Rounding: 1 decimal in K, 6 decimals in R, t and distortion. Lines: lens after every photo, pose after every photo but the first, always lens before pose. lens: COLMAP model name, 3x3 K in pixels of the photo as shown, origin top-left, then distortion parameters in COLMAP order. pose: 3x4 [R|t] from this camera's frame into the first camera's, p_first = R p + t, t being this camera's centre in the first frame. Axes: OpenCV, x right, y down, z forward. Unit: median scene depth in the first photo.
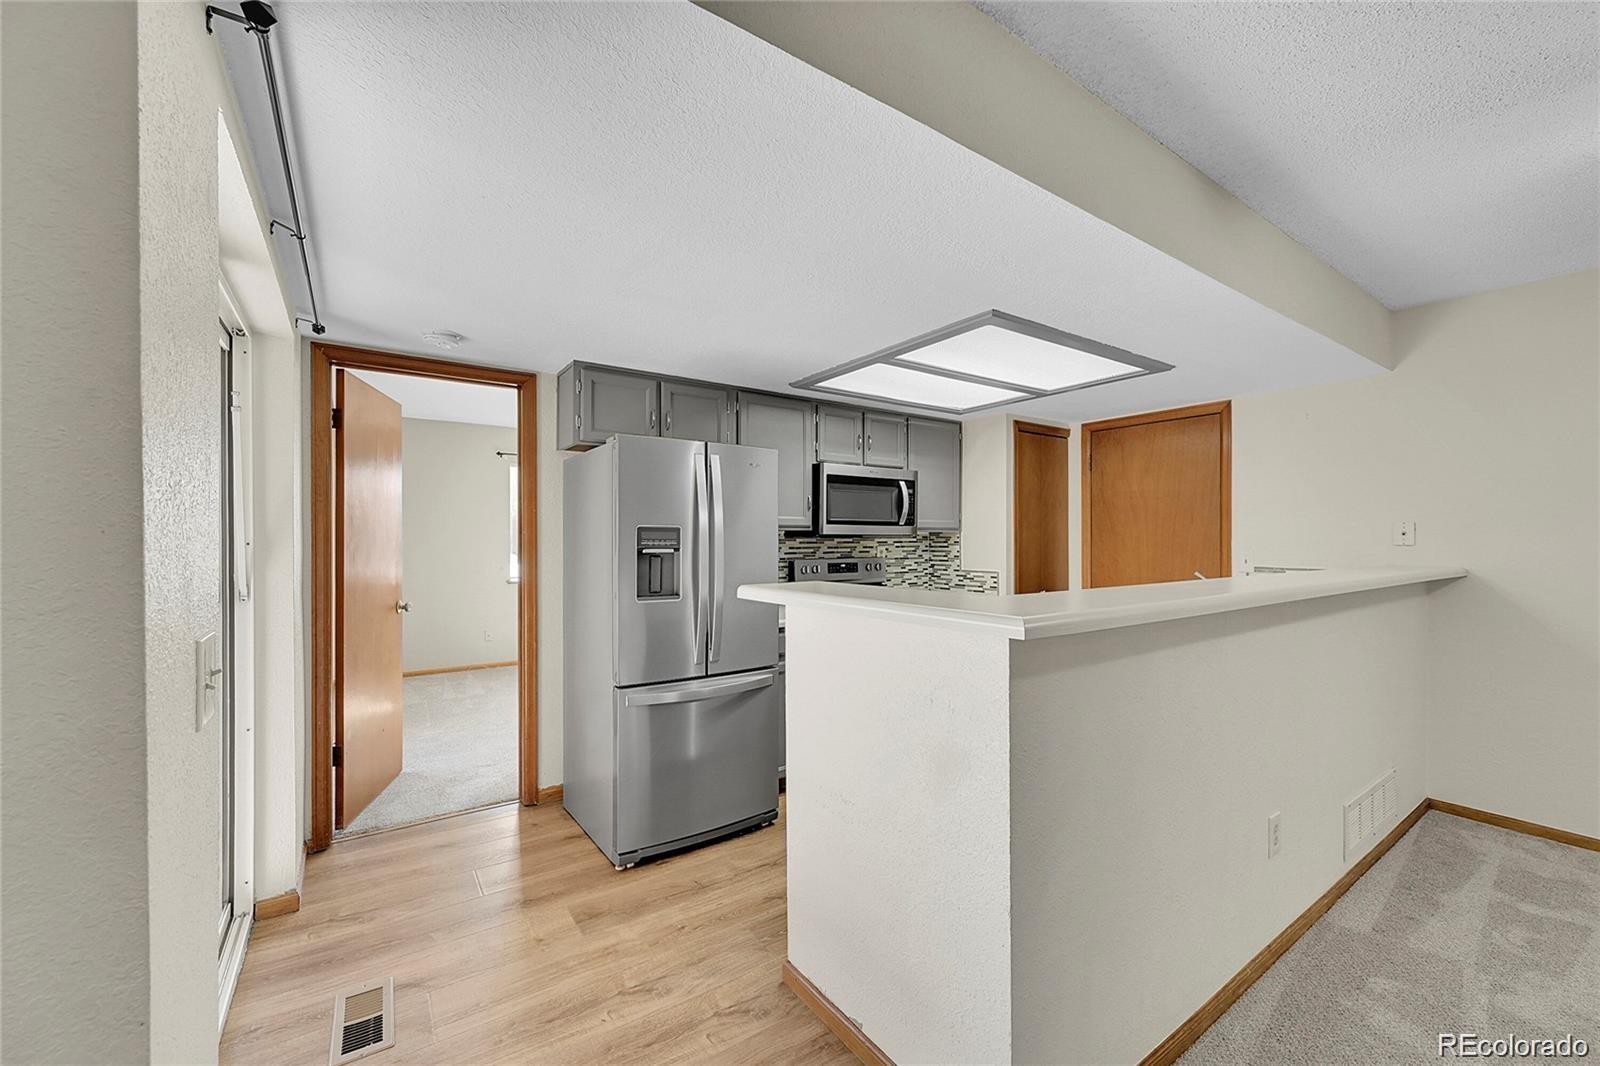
lens RADIAL K [[624.8, 0, 801.2], [0, 624.8, 537.1], [0, 0, 1]] dist [-0.000269, -0.000018]
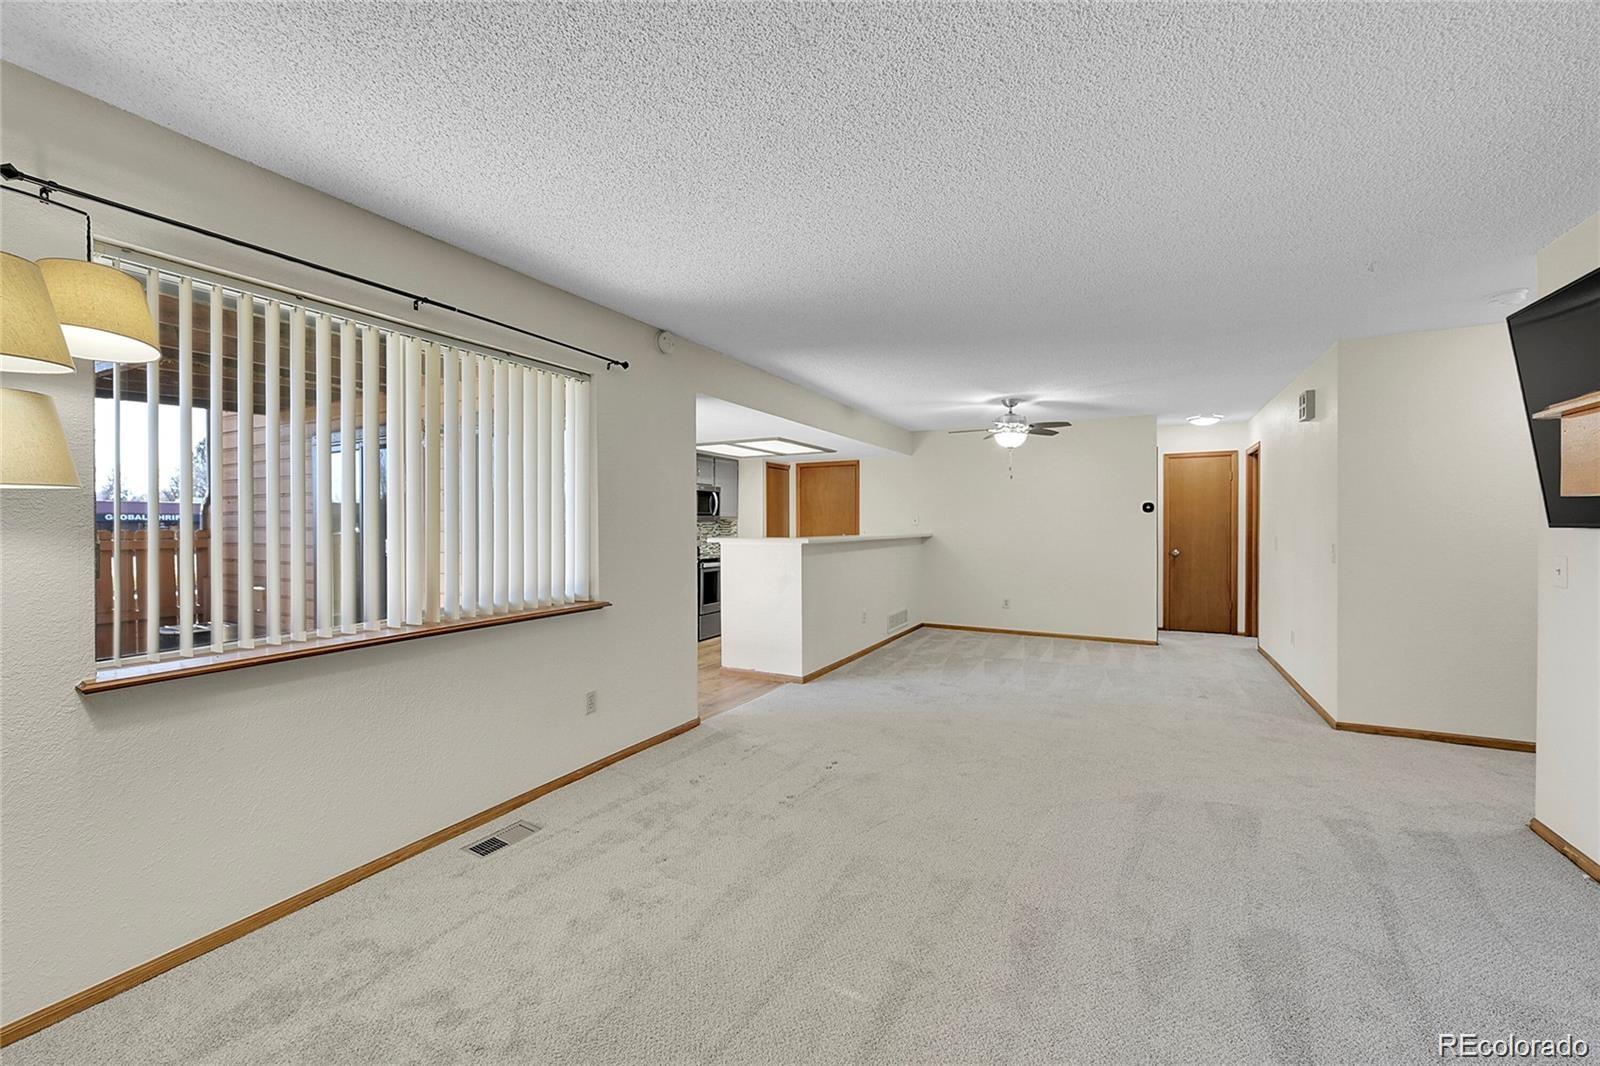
lens RADIAL K [[634.3, 0, 804.5], [0, 634.3, 529.4], [0, 0, 1]] dist [-0.000319, -0.000044]
pose [[0.884864, -0.007922, 0.465782, -0.478533], [0.004183, 0.999950, 0.009060, 0.006572], [-0.465830, -0.006069, 0.884853, -0.809575]]
